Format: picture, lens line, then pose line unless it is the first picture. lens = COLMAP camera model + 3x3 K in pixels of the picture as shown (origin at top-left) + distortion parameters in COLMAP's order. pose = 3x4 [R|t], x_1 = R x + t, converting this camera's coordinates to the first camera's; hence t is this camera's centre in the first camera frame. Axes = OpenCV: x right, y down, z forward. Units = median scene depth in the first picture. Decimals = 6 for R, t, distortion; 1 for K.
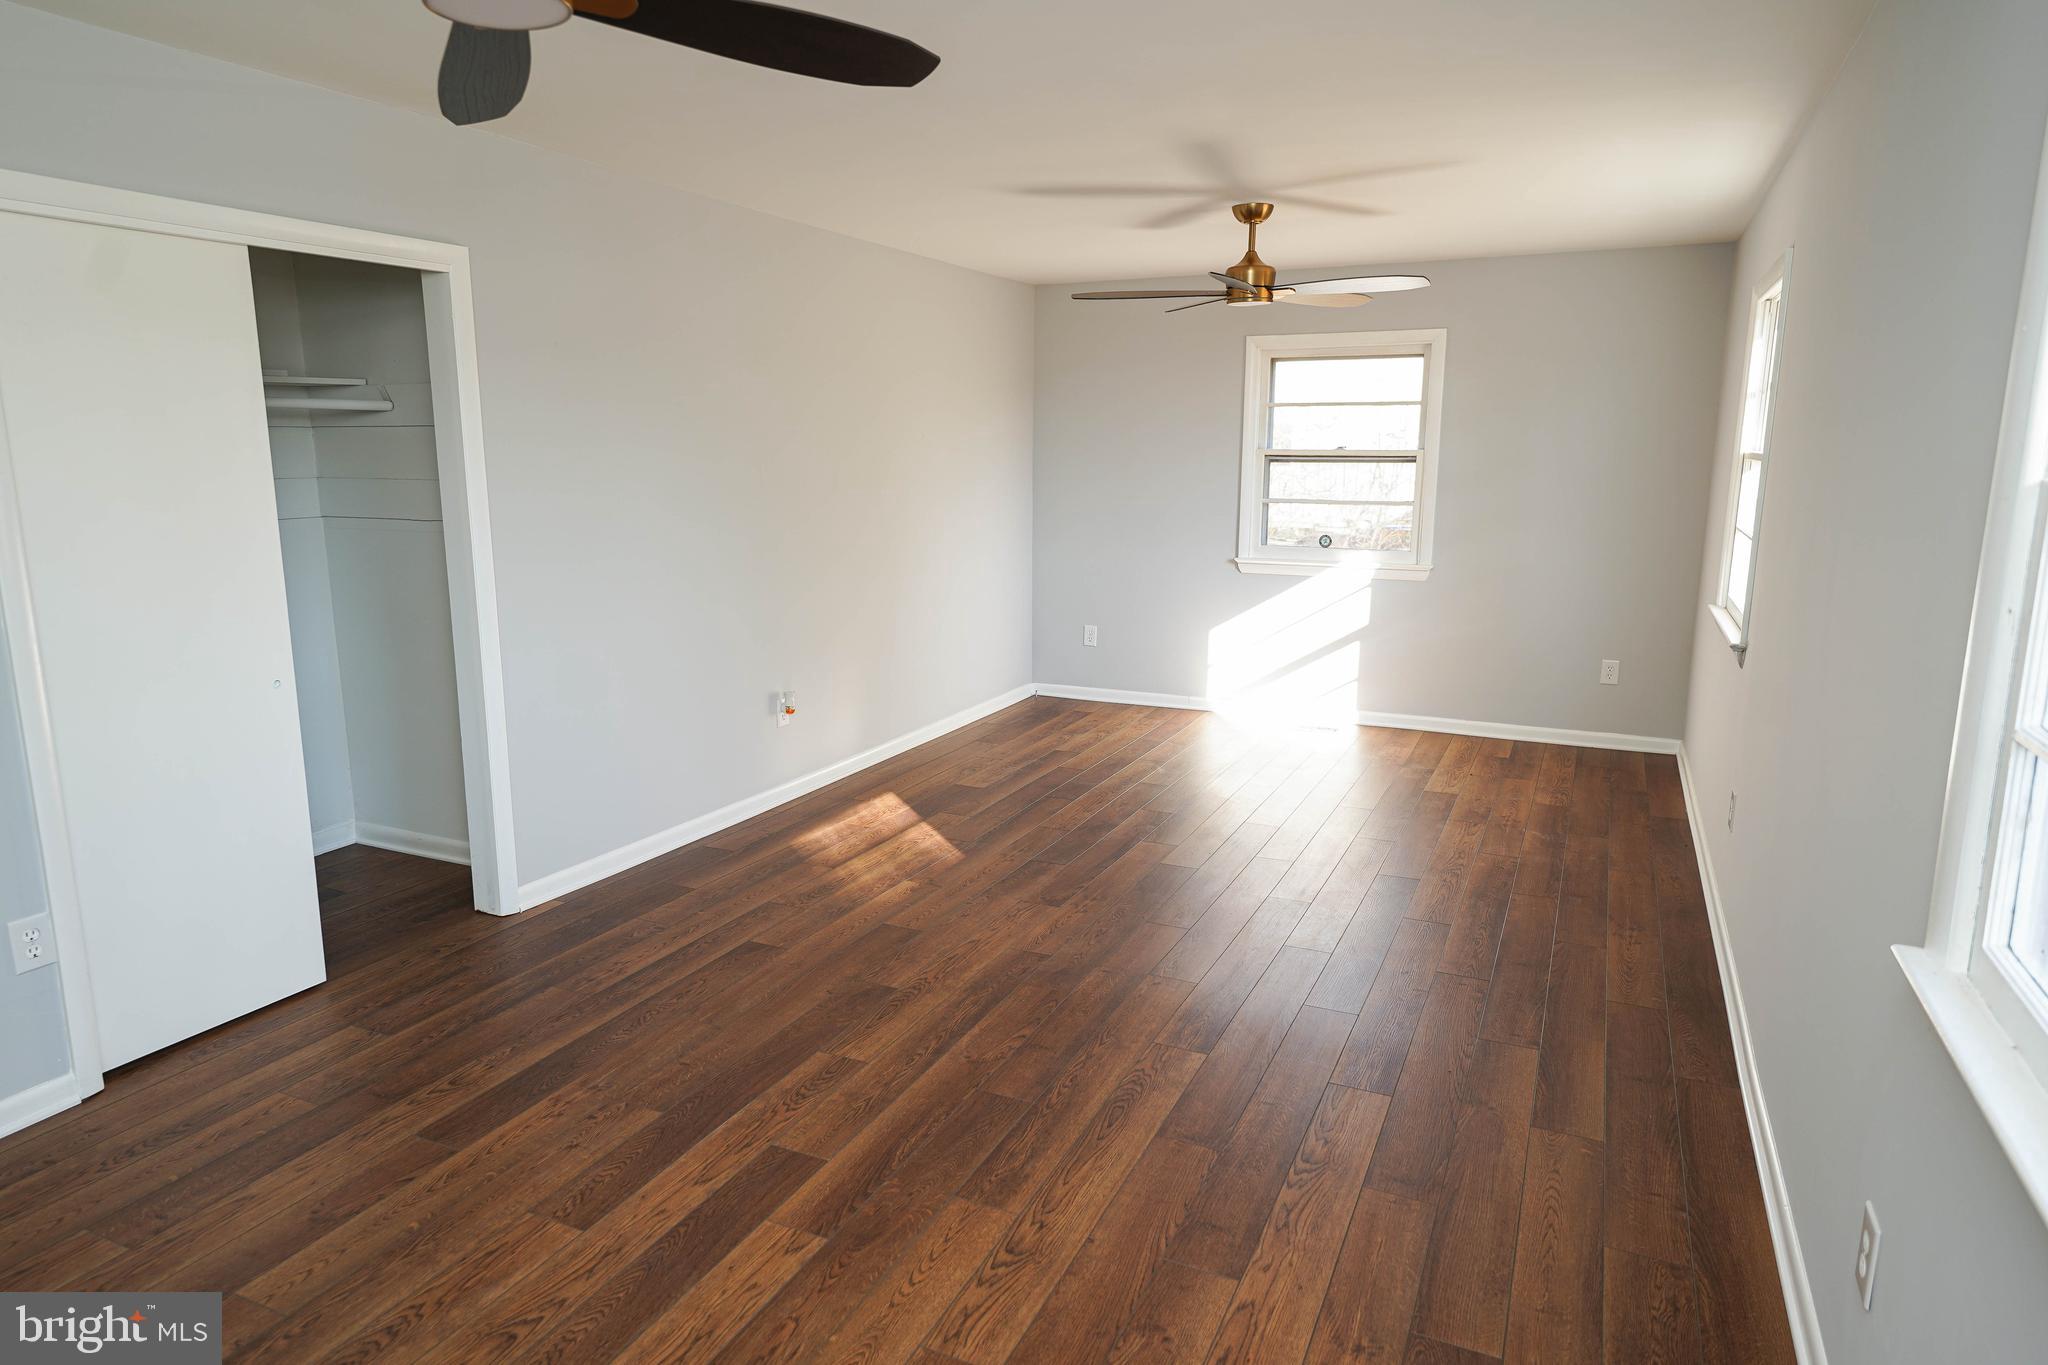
lens RADIAL K [[1204.1, 0, 1024.0], [0, 1204.1, 682.5], [0, 0, 1]] dist [0.004386, 0.000312]
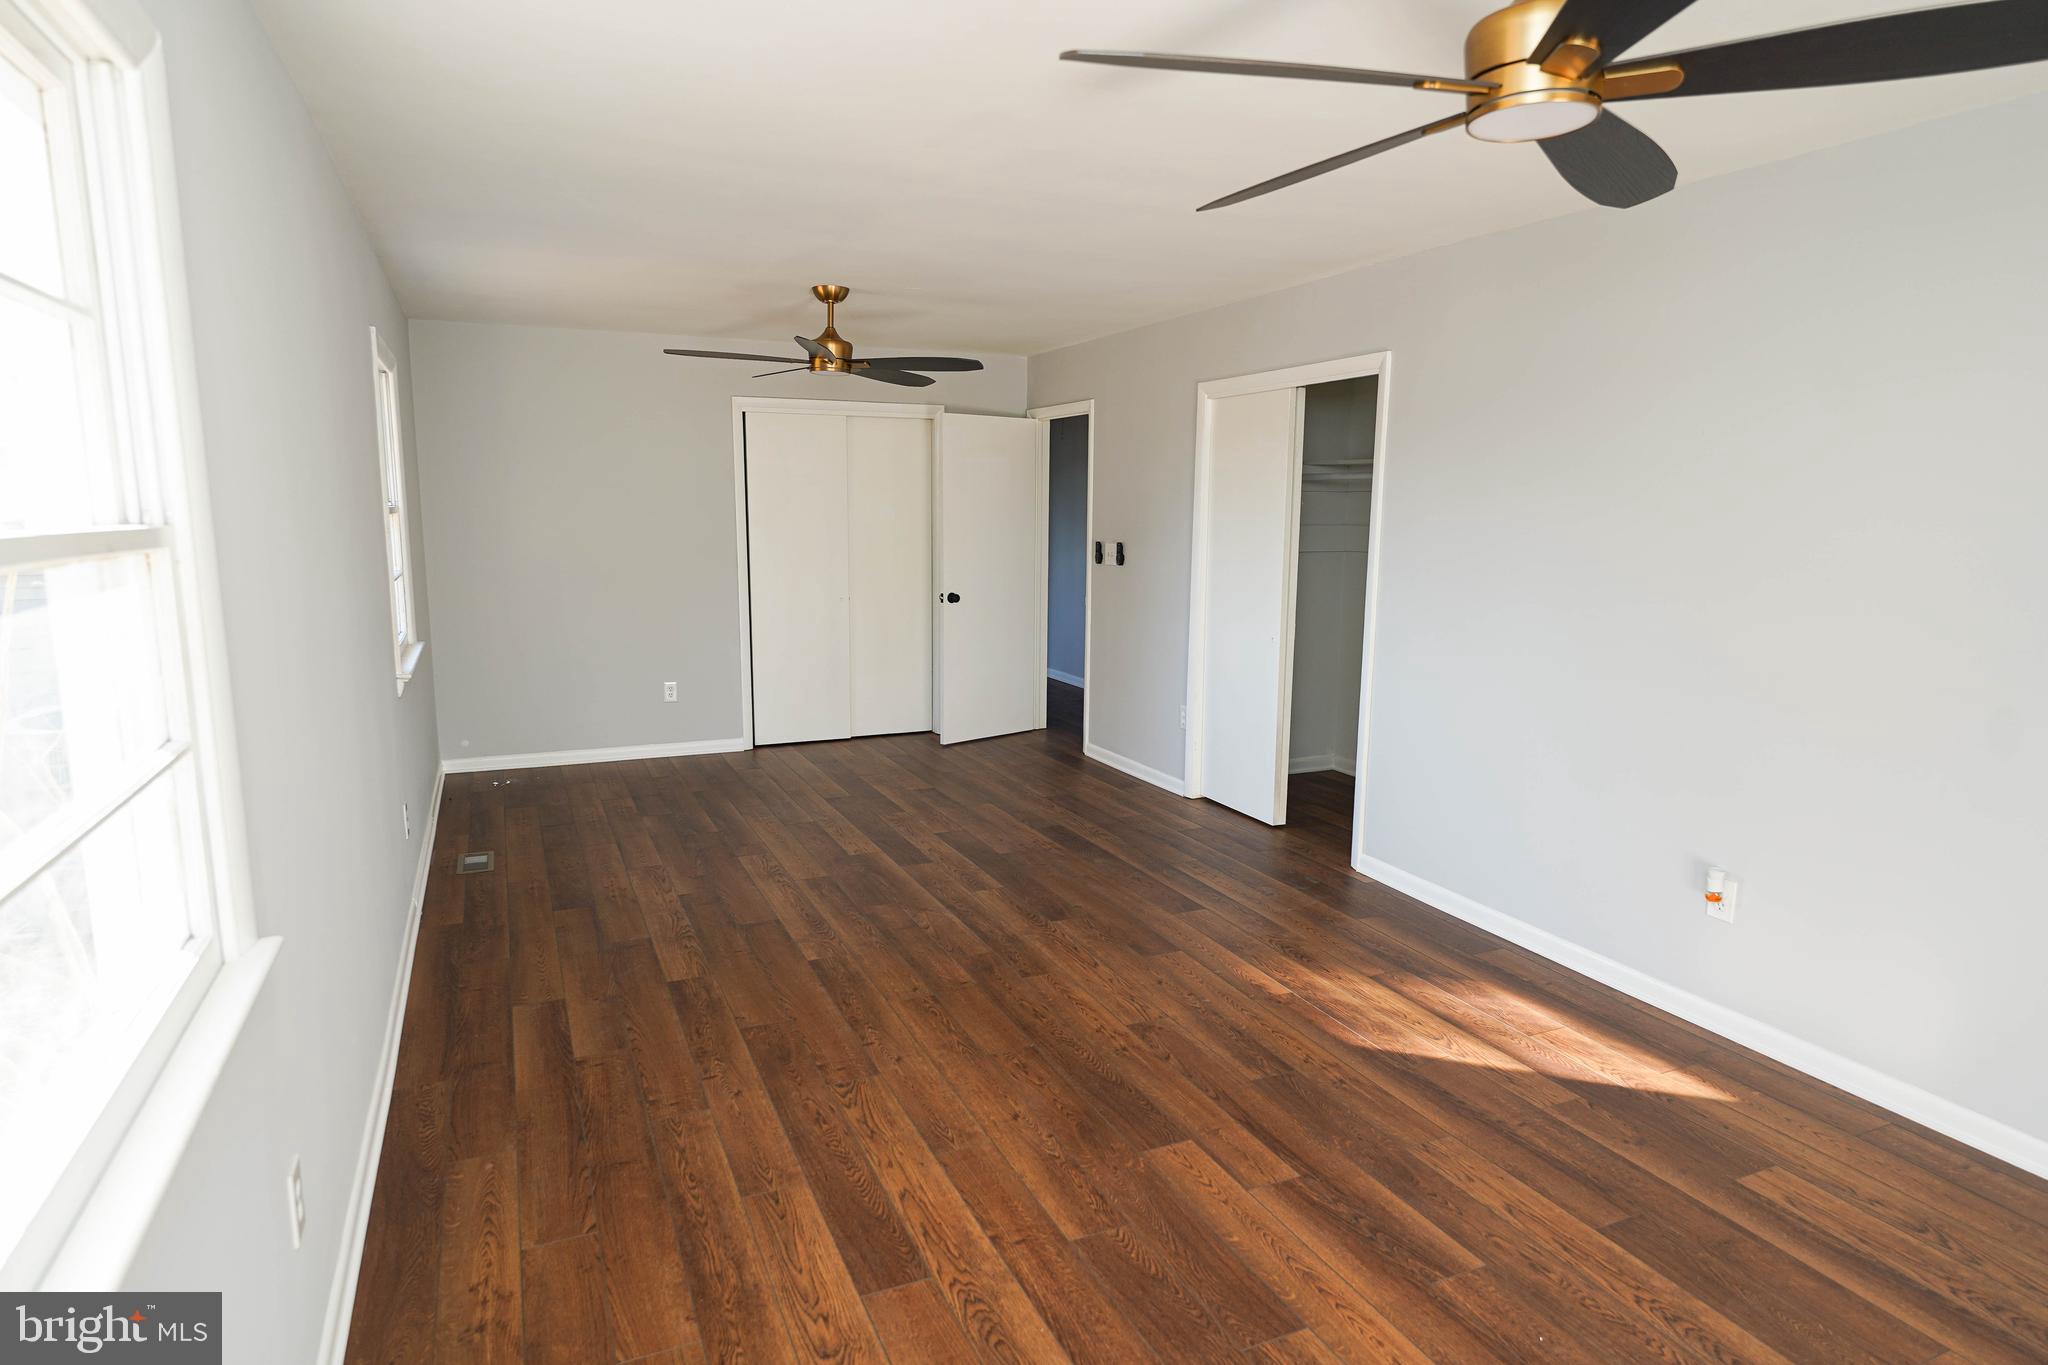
lens RADIAL K [[1147.2, 0, 1011.9], [0, 1147.2, 691.7], [0, 0, 1]] dist [0.000041, 0.001187]
pose [[-0.647844, 0.123882, -0.751632, 0.792911], [-0.151966, 0.945838, 0.286873, -0.315158], [0.746461, 0.300072, -0.593930, 1.581257]]
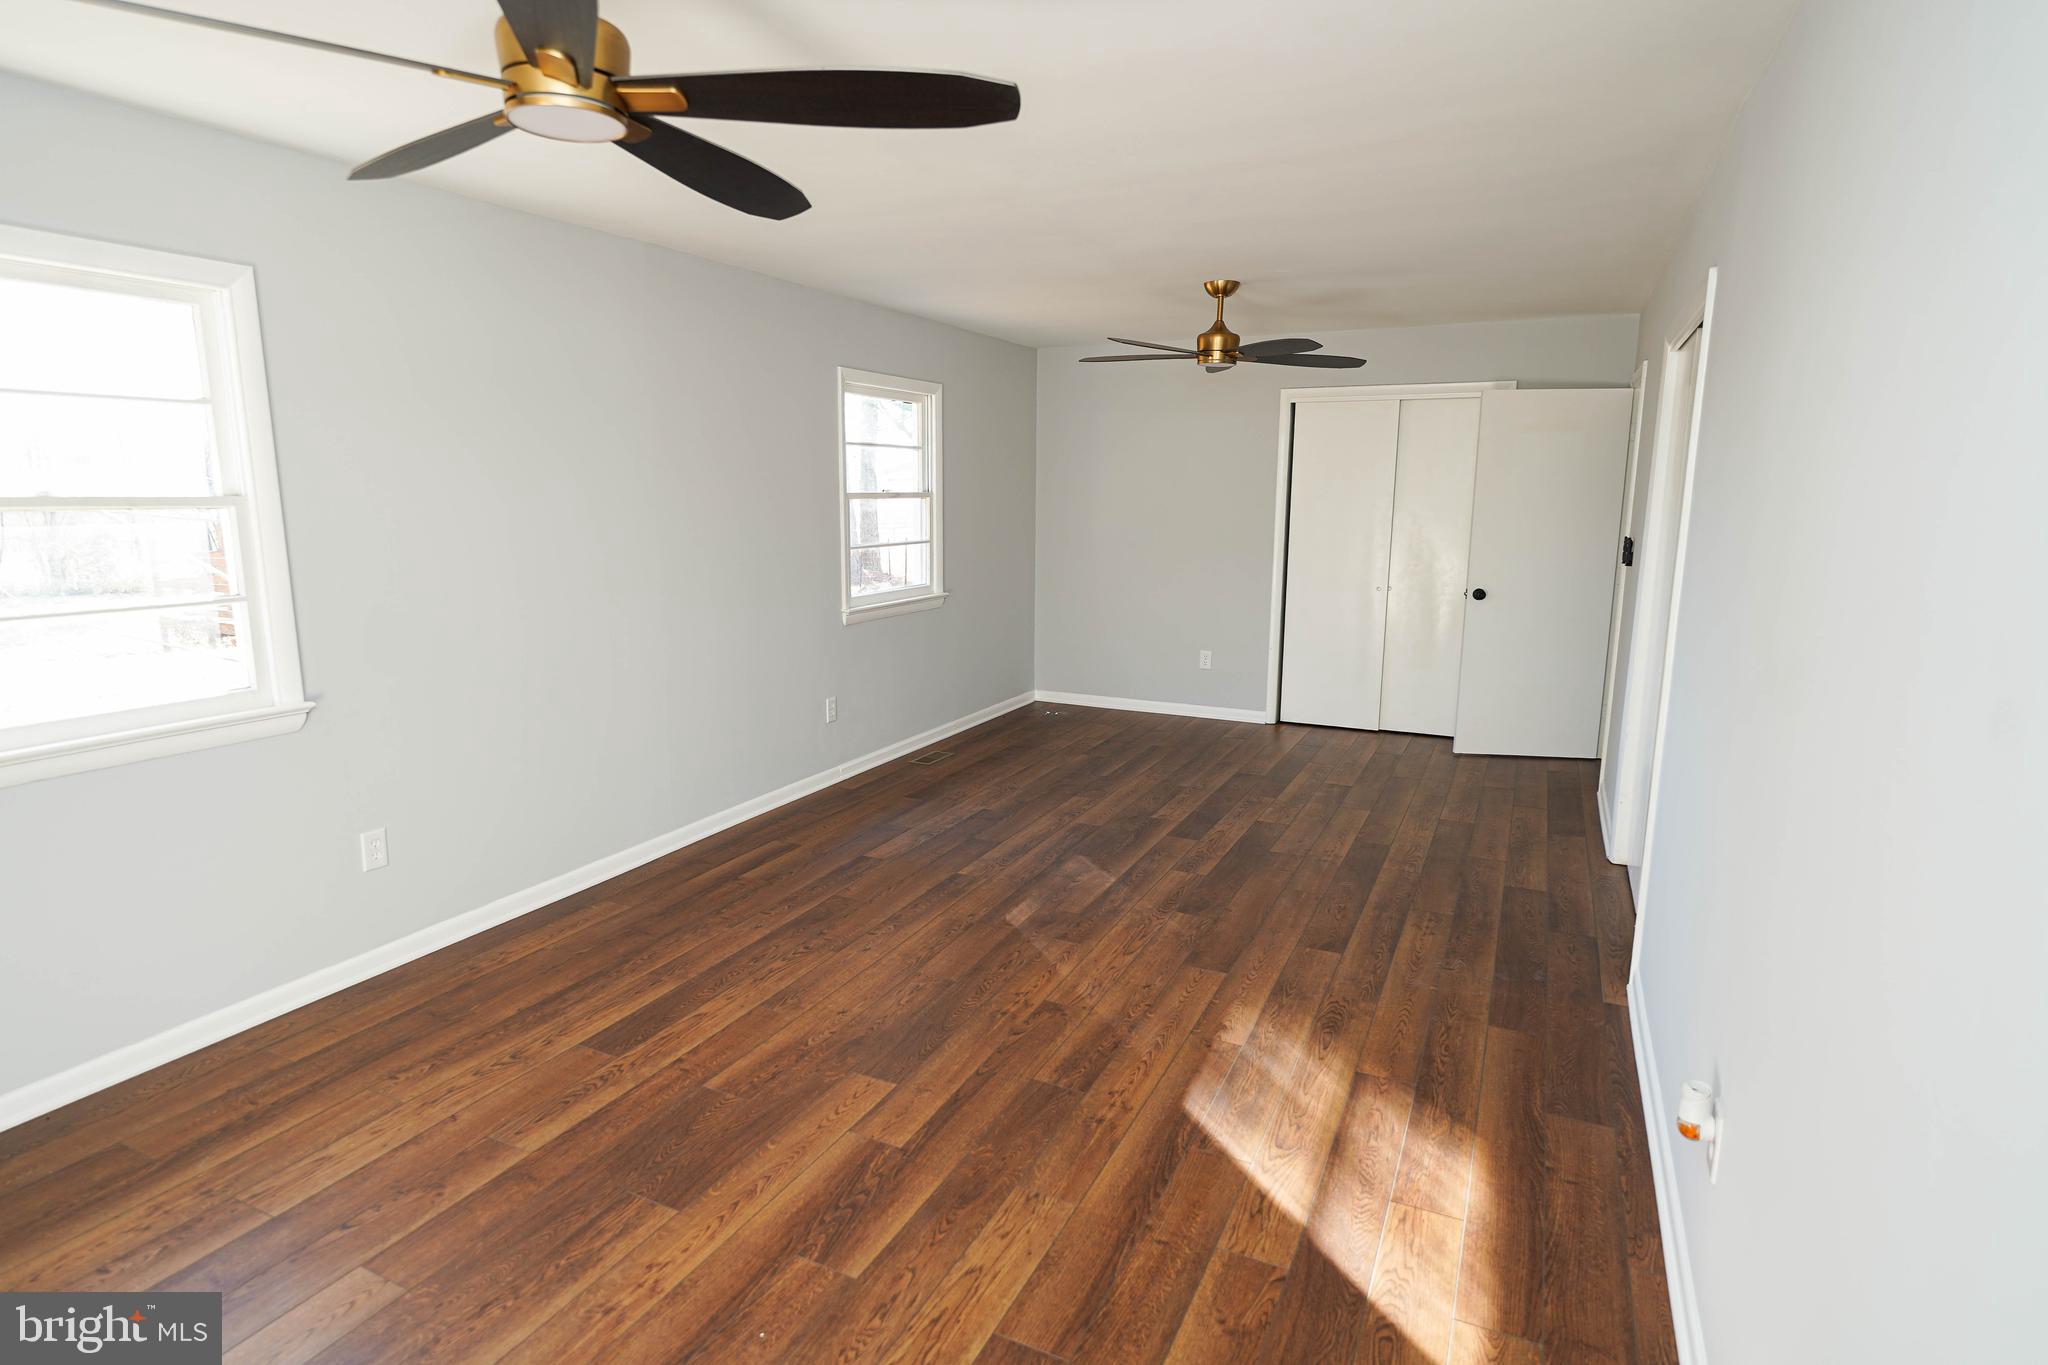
lens RADIAL K [[1104.3, 0, 1024.0], [0, 1104.3, 682.5], [0, 0, 1]] dist [-0.001588, -0.000398]
pose [[-0.999938, -0.002165, 0.010911, 0.042560], [0.001937, 0.932023, 0.362395, -0.383526], [-0.010954, 0.362394, -0.931961, 1.948466]]
